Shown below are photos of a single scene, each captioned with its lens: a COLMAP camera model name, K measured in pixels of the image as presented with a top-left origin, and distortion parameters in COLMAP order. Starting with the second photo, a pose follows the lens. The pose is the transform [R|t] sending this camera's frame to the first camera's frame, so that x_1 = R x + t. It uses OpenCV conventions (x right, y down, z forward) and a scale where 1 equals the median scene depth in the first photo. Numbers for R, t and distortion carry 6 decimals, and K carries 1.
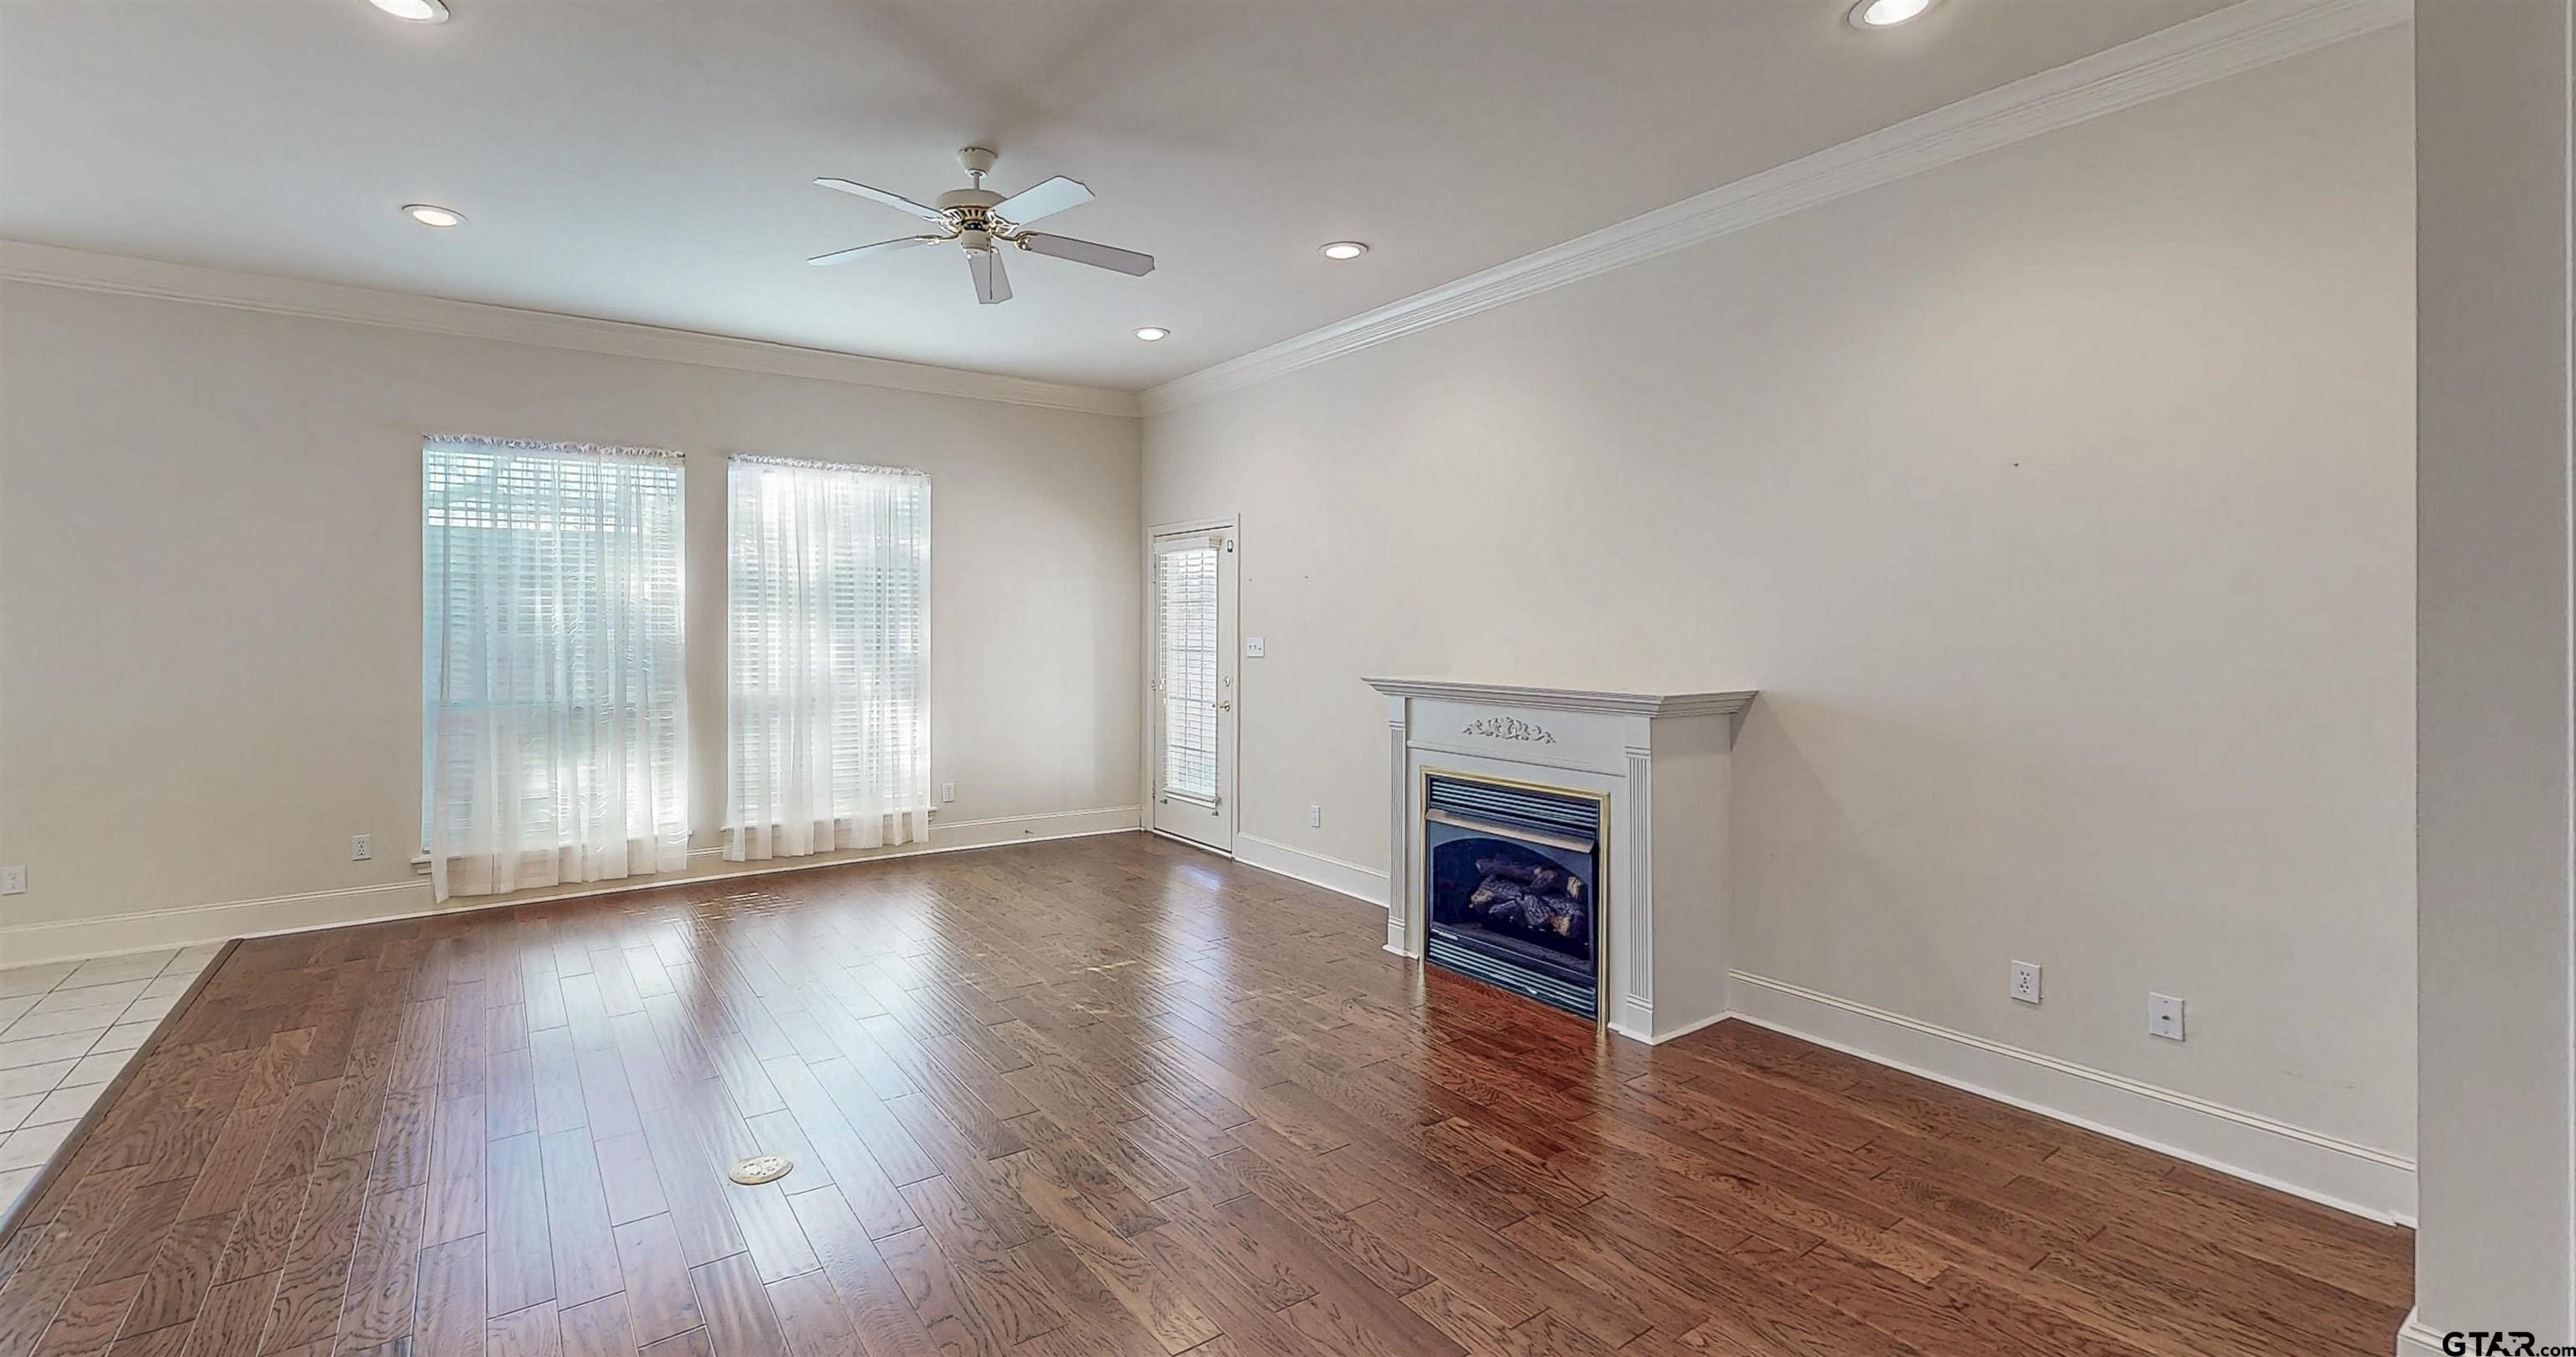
lens RADIAL K [[1070.1, 0, 1169.6], [0, 1070.1, 617.1], [0, 0, 1]] dist [0.000223, 0.000059]
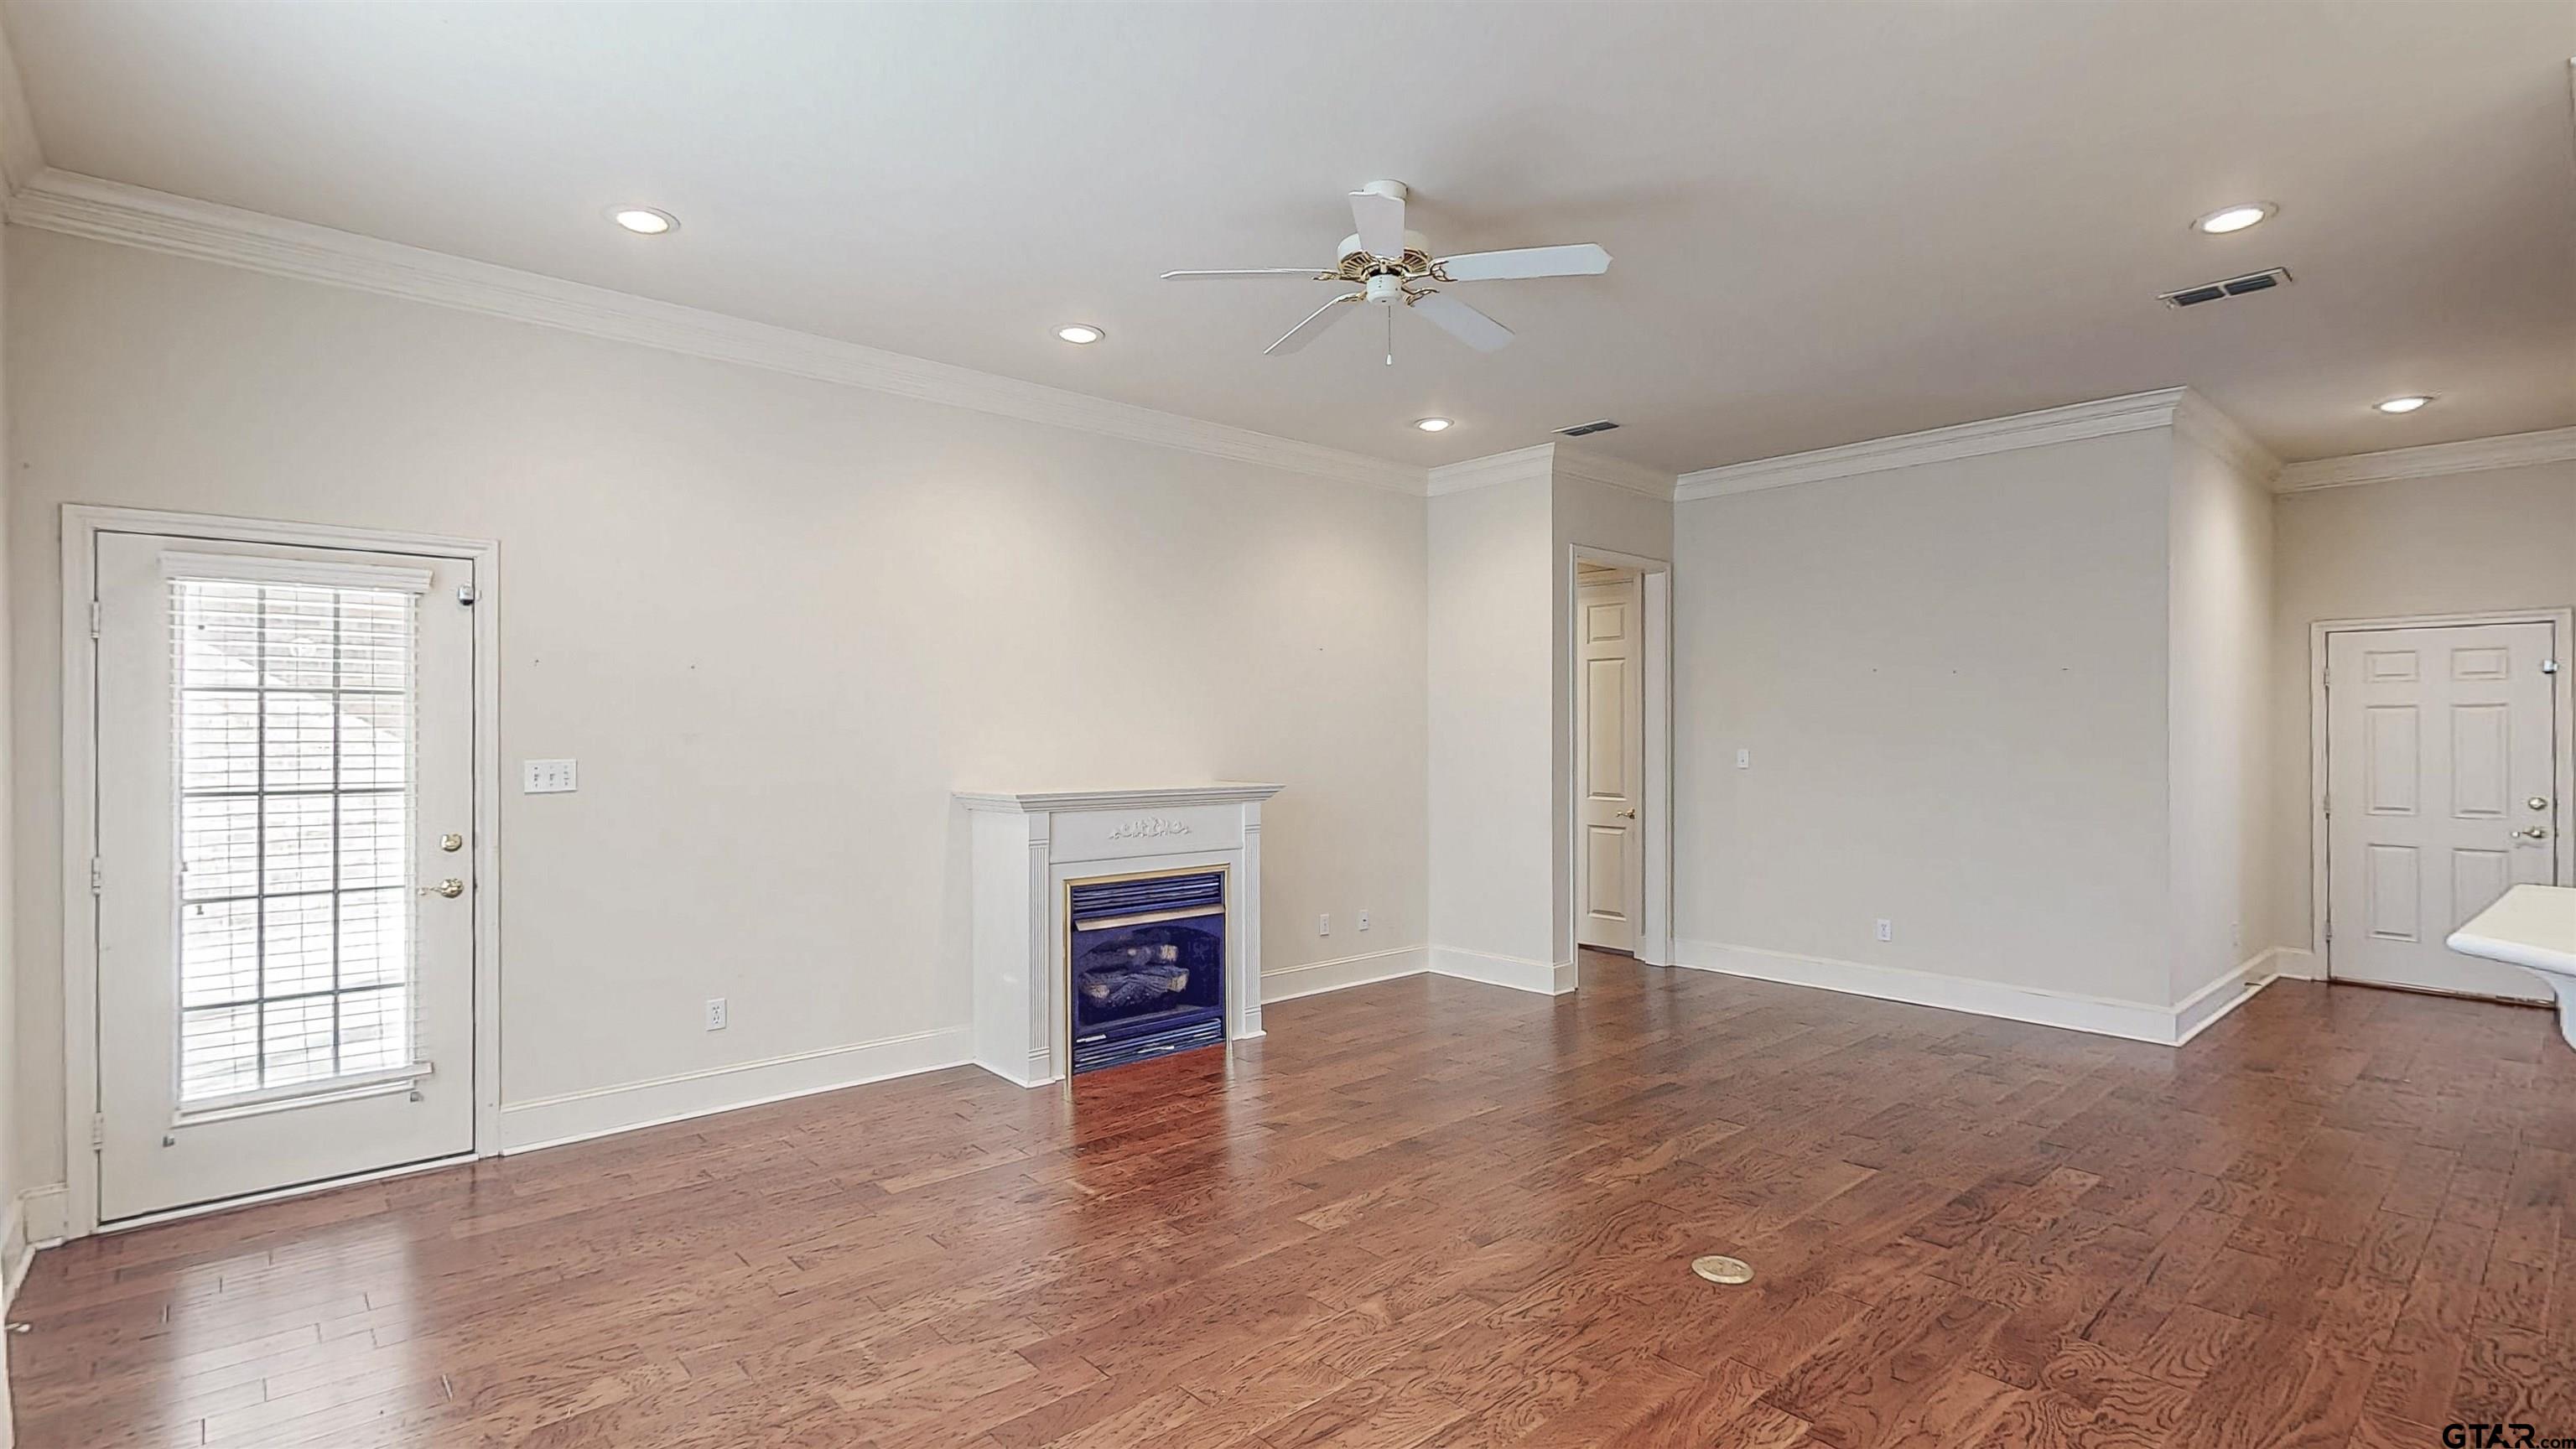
lens RADIAL K [[1199.4, 0, 1292.7], [0, 1199.4, 732.5], [0, 0, 1]] dist [0.000061, -0.000453]
pose [[-0.163584, 0.001621, 0.986528, -0.887409], [-0.003635, 0.999991, -0.002246, 0.005215], [-0.986523, -0.003954, -0.163577, 0.979140]]
